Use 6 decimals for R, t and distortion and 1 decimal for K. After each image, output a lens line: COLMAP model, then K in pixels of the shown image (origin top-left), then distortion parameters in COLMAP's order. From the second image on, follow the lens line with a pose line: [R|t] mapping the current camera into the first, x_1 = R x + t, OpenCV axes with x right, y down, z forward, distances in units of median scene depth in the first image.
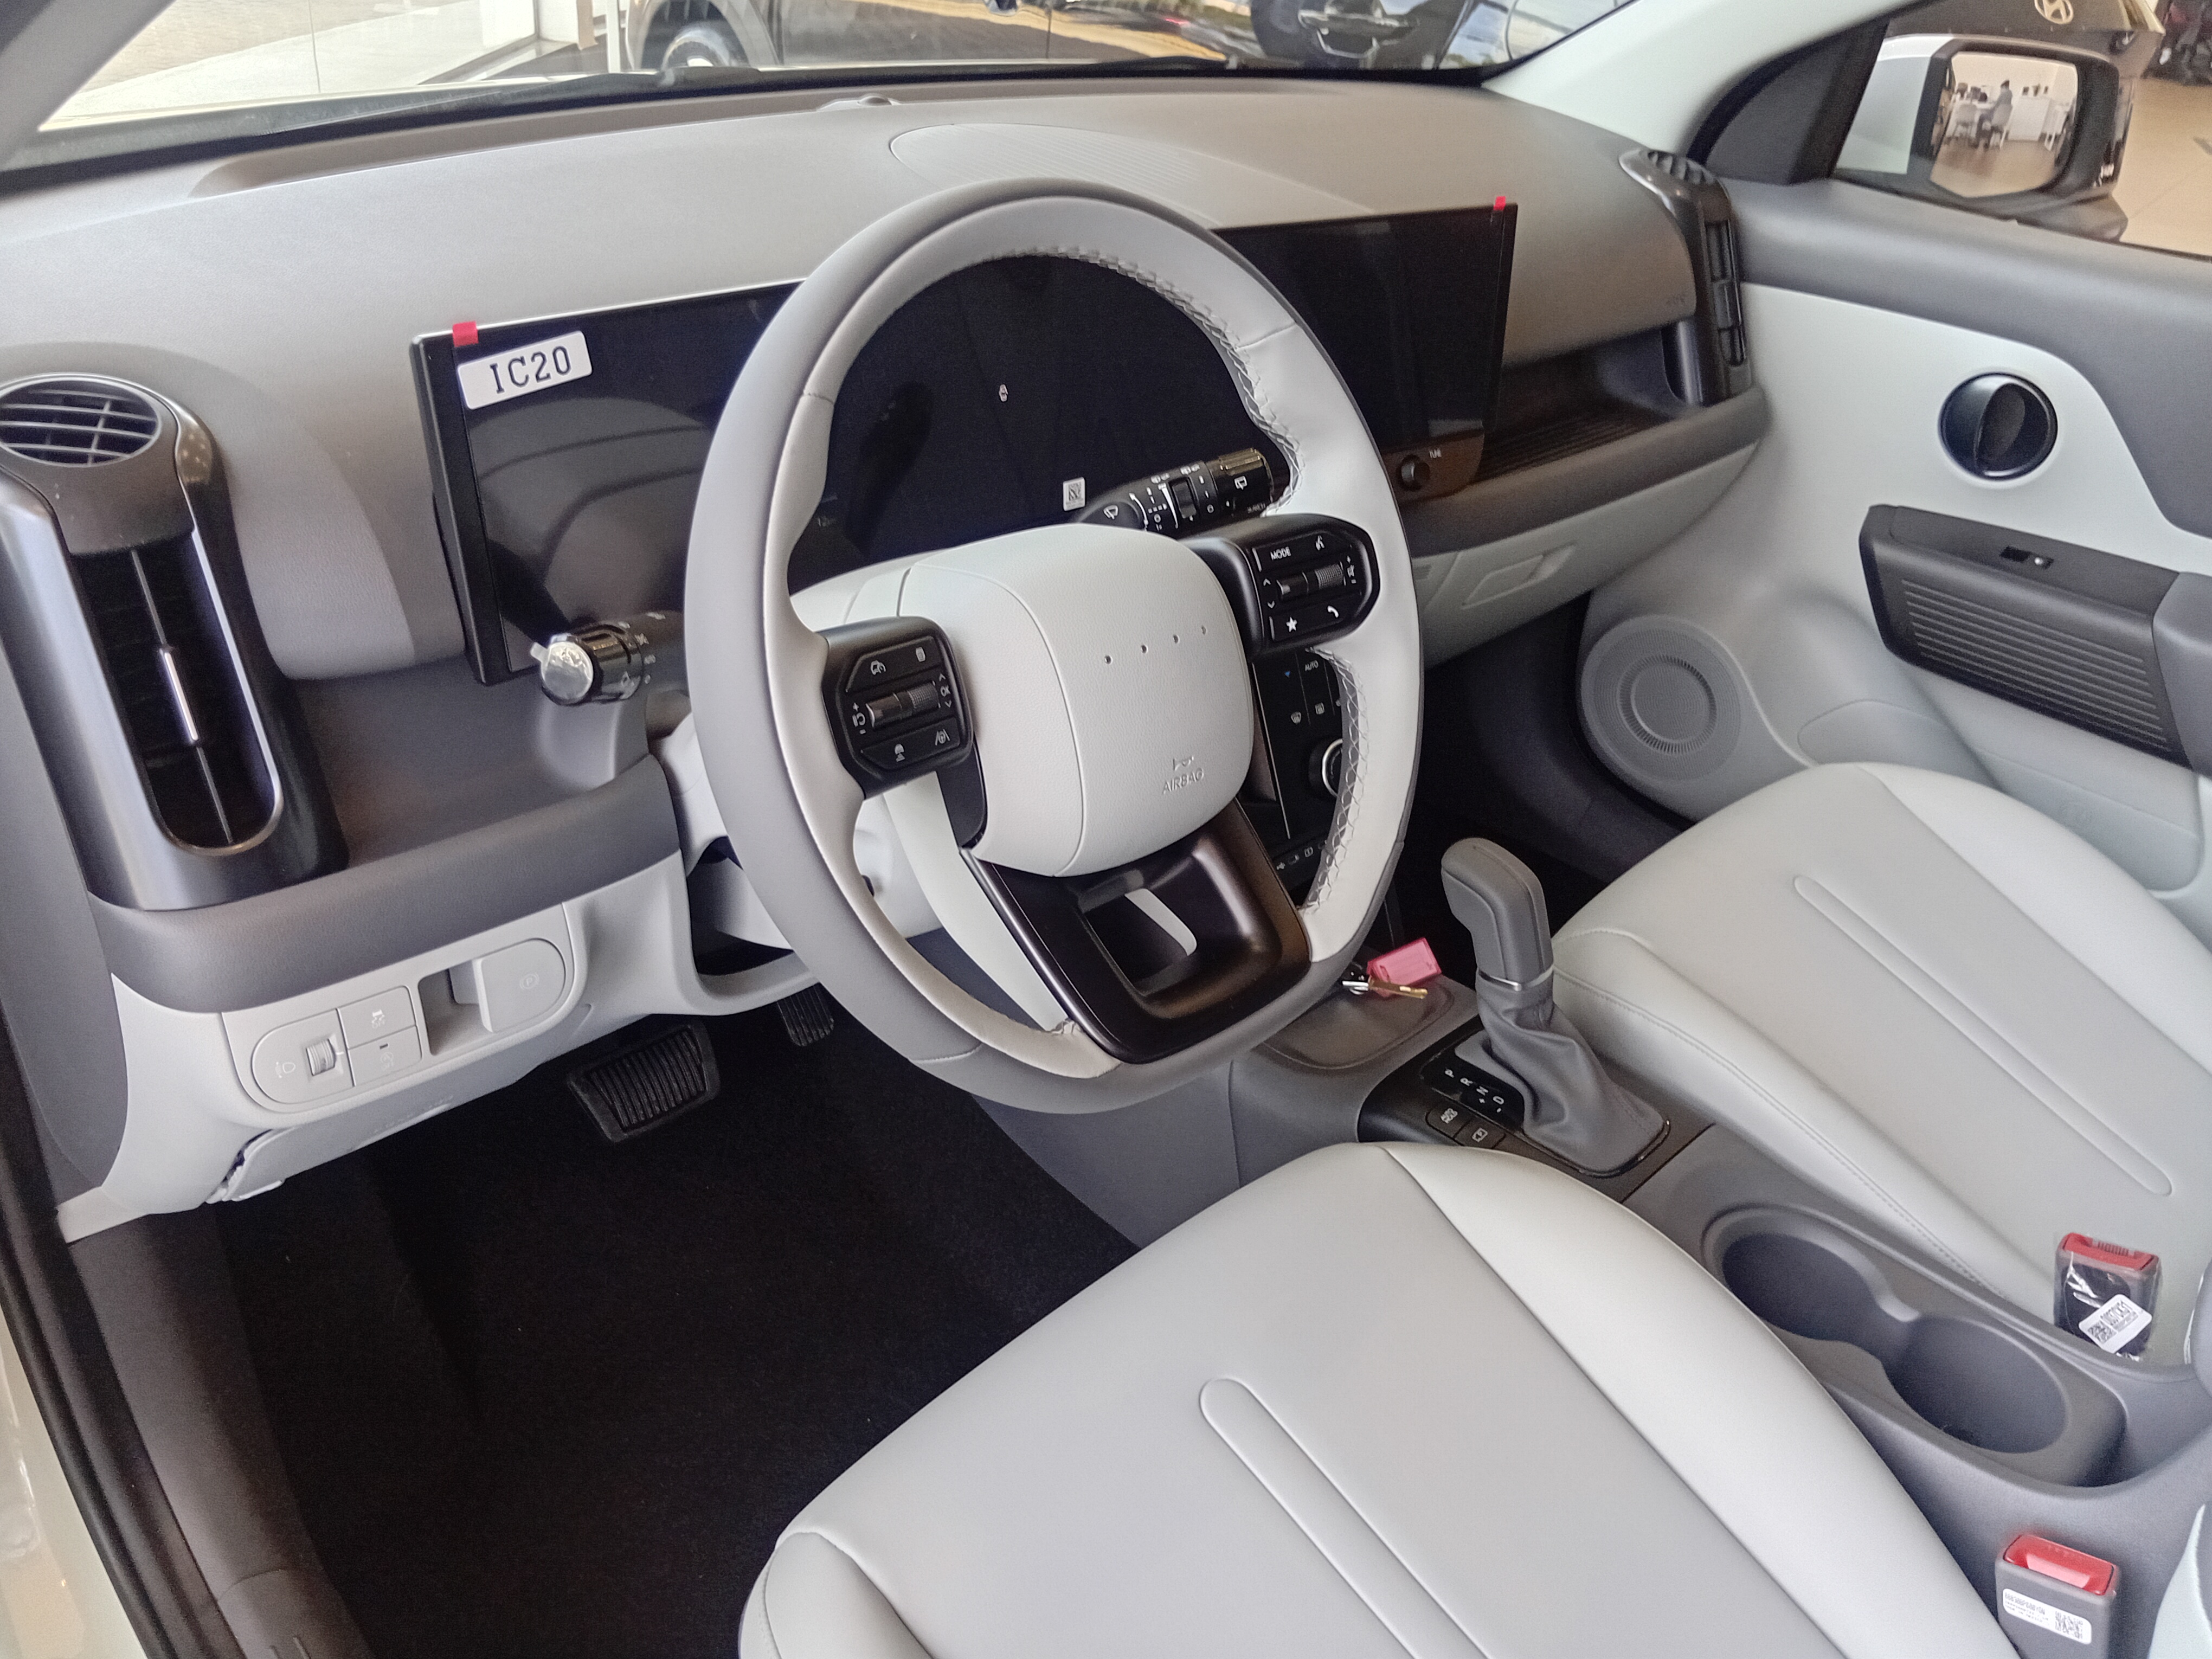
lens RADIAL K [[1703.6, 0, 1106.0], [0, 1703.6, 829.5], [0, 0, 1]] dist [0.049238, -0.091387]
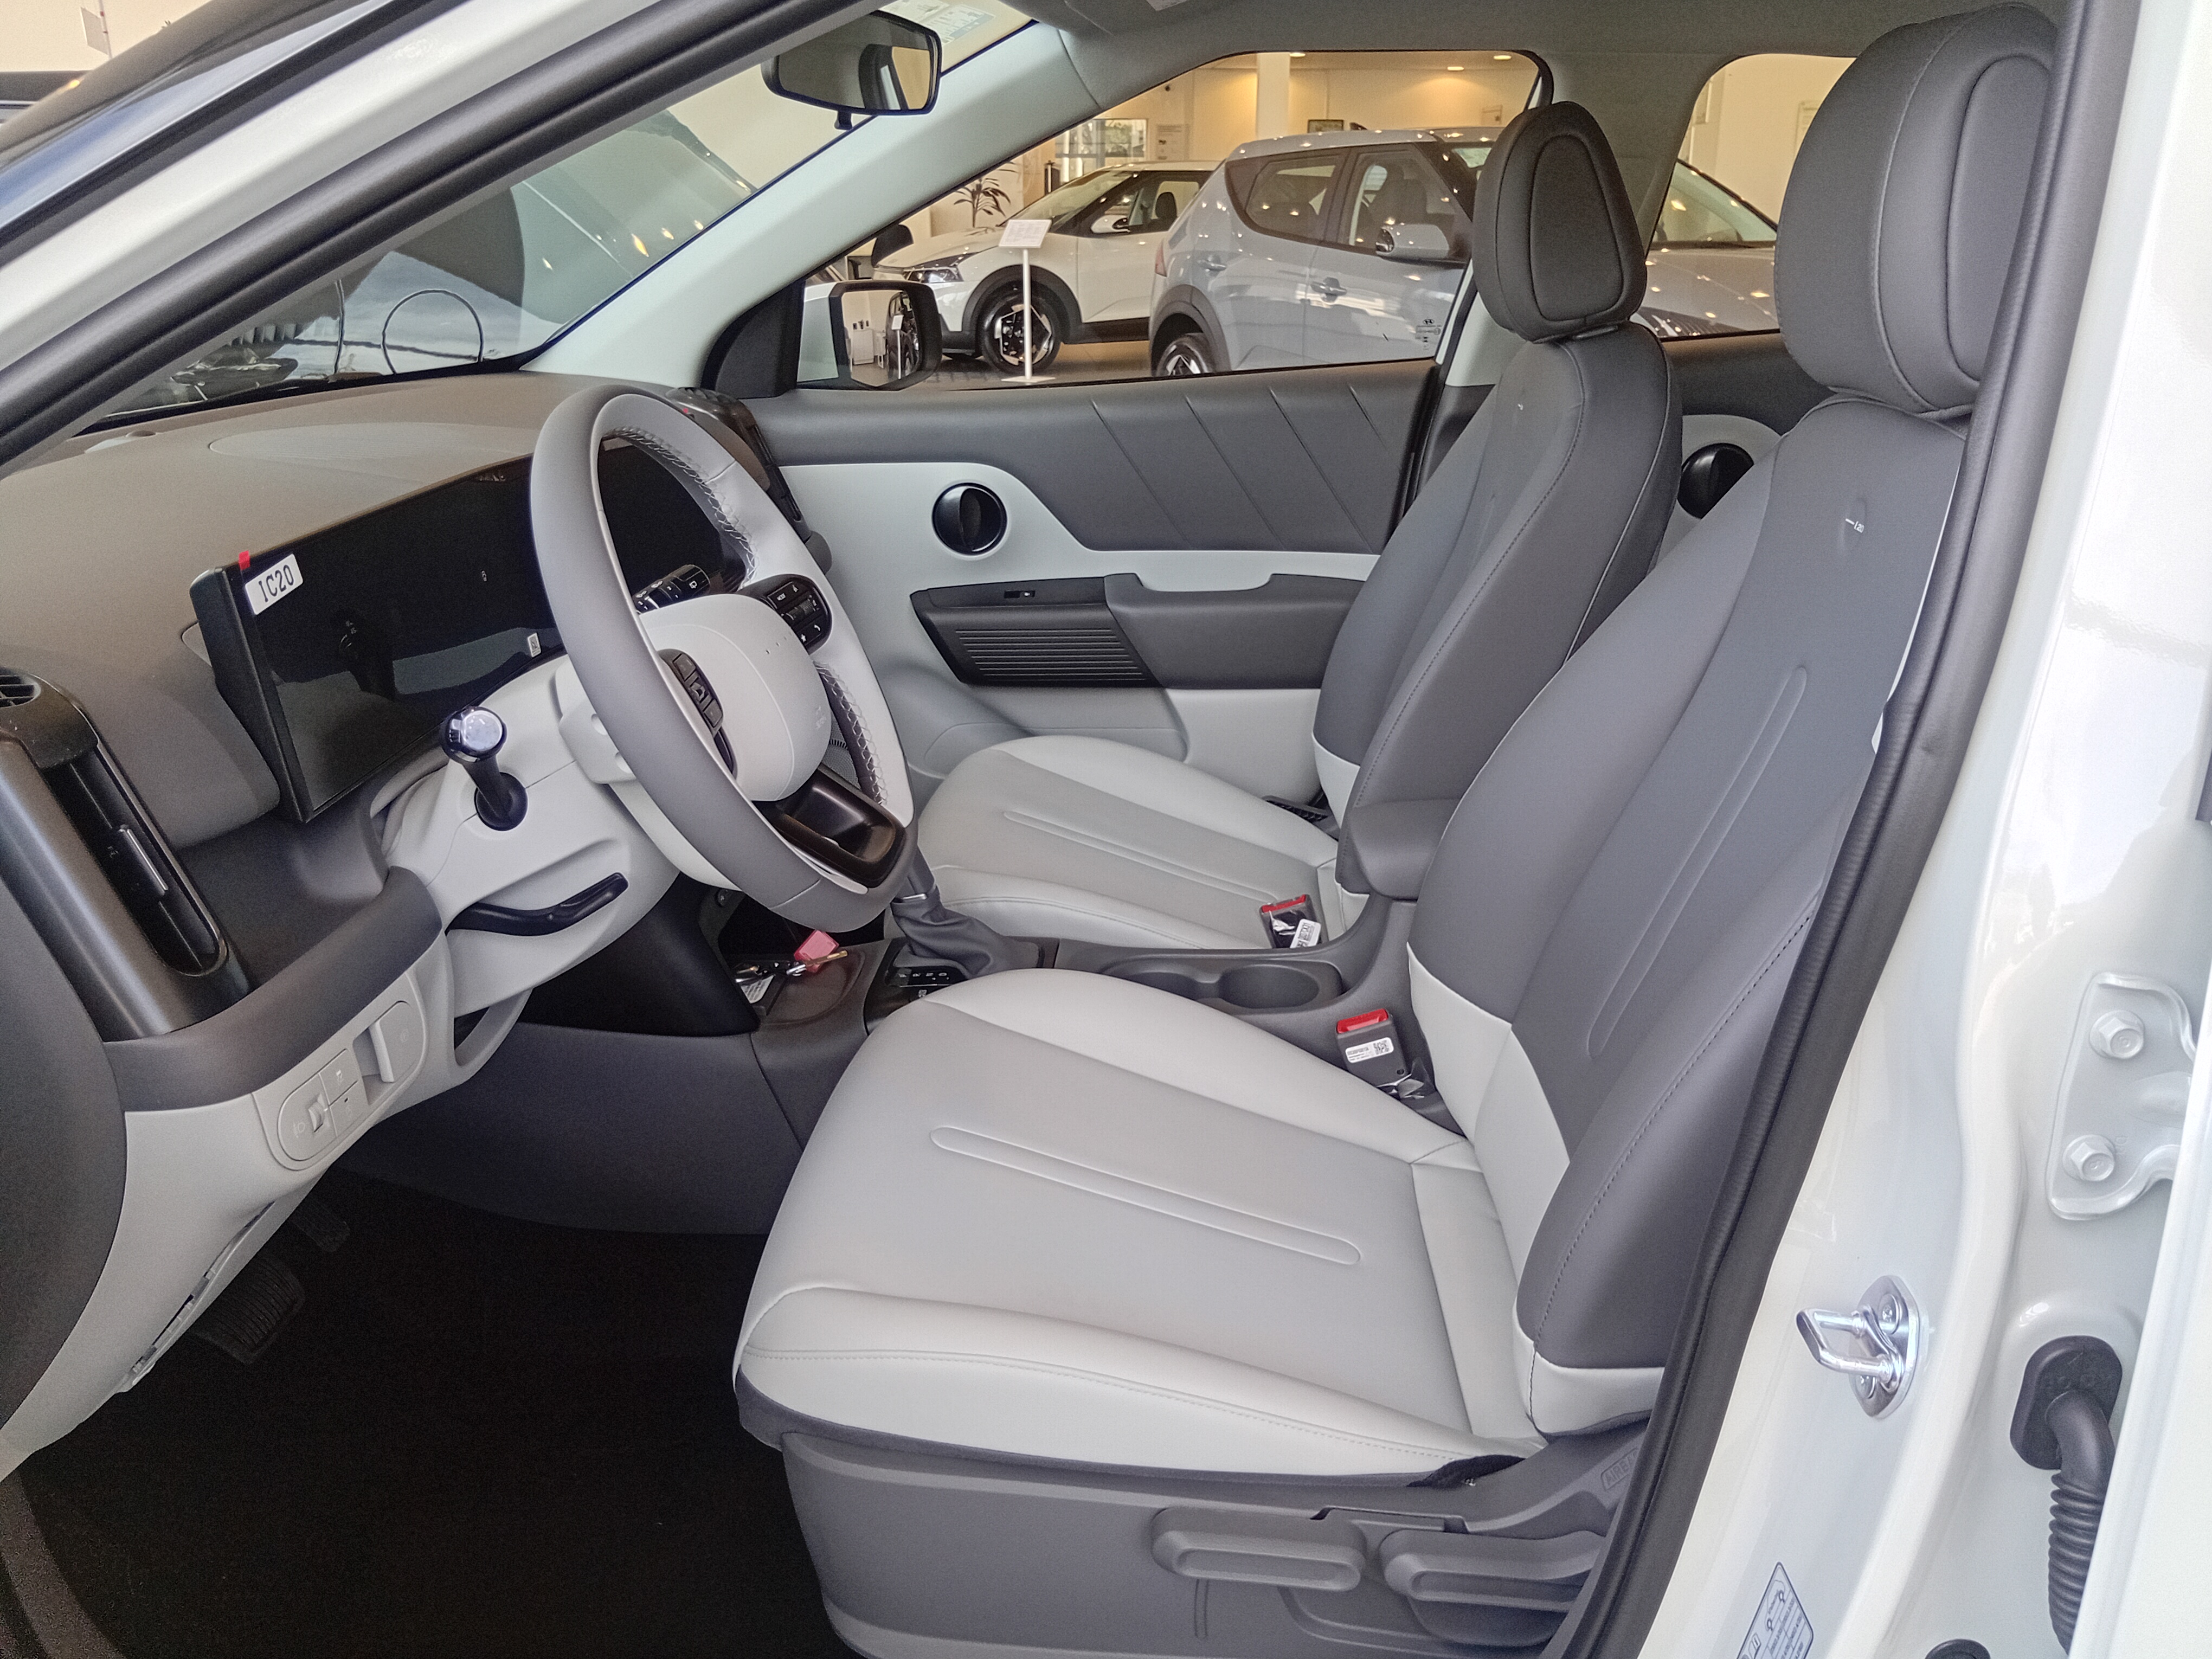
lens RADIAL K [[1597.7, 0, 1106.0], [0, 1597.7, 829.5], [0, 0, 1]] dist [0.062540, -0.122993]
pose [[0.755138, -0.318313, 0.573100, -0.446918], [0.398671, 0.916954, -0.016006, 0.135104], [-0.520412, 0.240565, 0.819329, -0.236981]]
